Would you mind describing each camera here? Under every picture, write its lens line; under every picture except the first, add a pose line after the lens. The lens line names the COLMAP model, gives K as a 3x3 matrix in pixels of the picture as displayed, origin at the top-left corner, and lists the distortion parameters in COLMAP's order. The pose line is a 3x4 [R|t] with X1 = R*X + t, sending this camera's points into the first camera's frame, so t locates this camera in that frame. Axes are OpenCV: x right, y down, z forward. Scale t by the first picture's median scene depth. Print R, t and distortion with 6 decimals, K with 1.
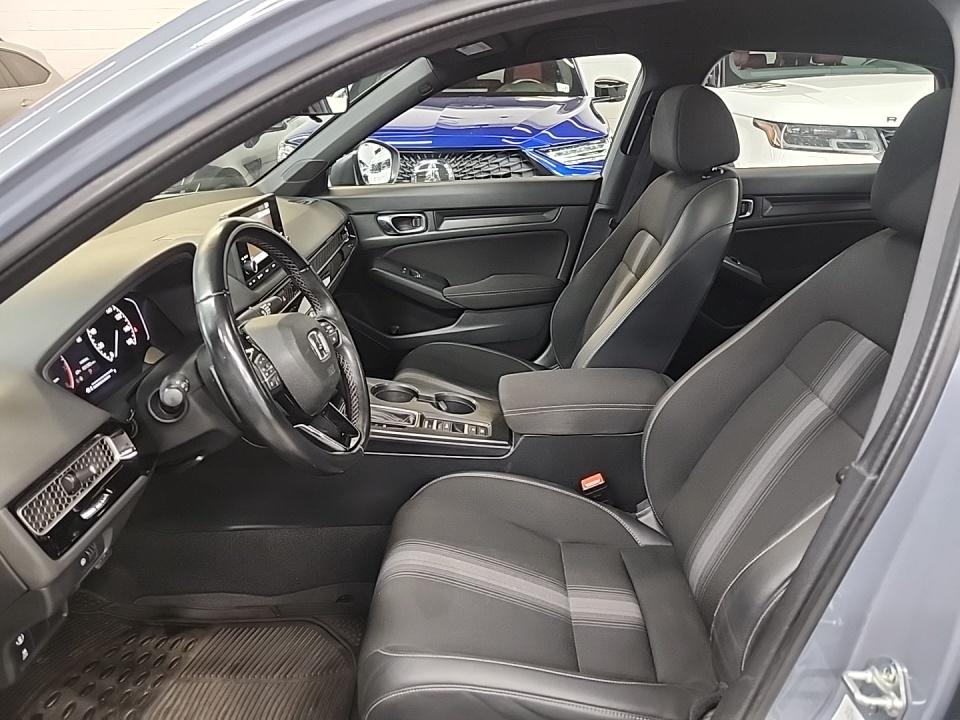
lens RADIAL K [[640.1, 0, 481.3], [0, 640.1, 349.7], [0, 0, 1]] dist [0.054279, -0.035144]
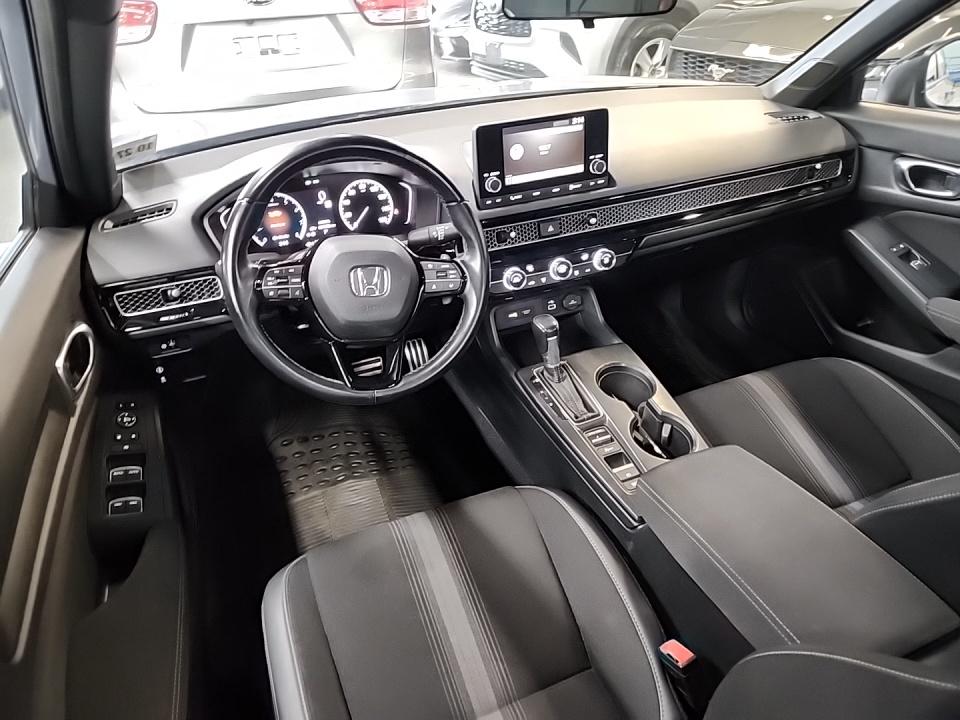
lens RADIAL K [[640.1, 0, 481.3], [0, 640.1, 349.7], [0, 0, 1]] dist [0.054279, -0.035144]
pose [[0.391590, 0.474897, -0.788118, 0.466657], [-0.302953, 0.875306, 0.376906, -0.245859], [0.868836, 0.091170, 0.486633, 0.488587]]
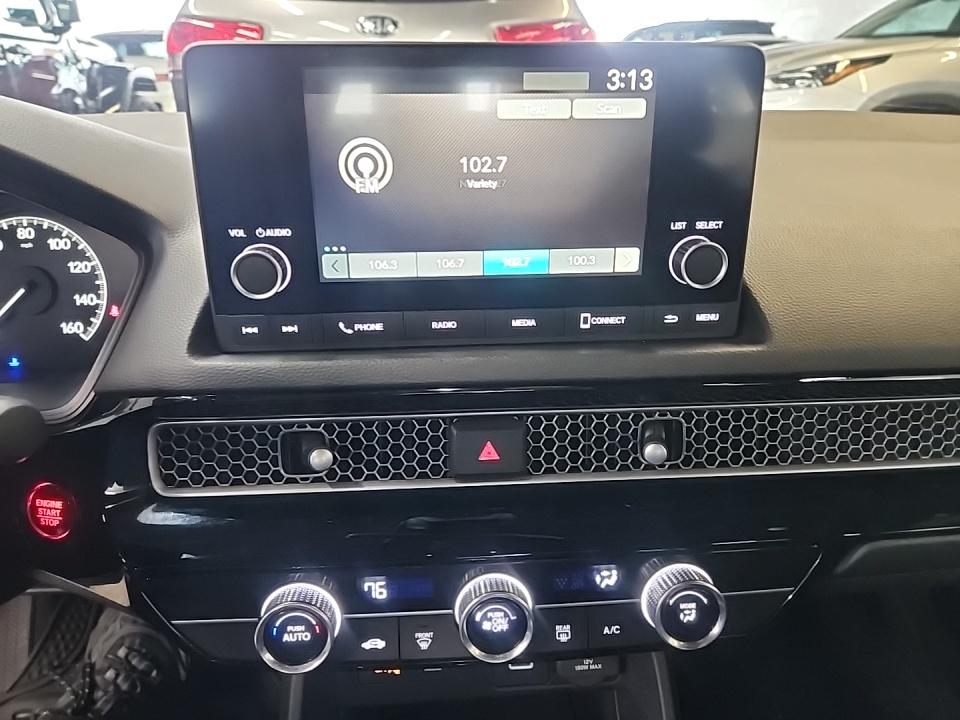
lens RADIAL K [[655.2, 0, 481.2], [0, 655.2, 340.3], [0, 0, 1]] dist [0.054721, -0.000867]
pose [[0.088944, 0.385653, -0.918347, -0.084284], [-0.369503, 0.868986, 0.329137, -0.204876], [0.924963, 0.310057, 0.219791, 0.936771]]
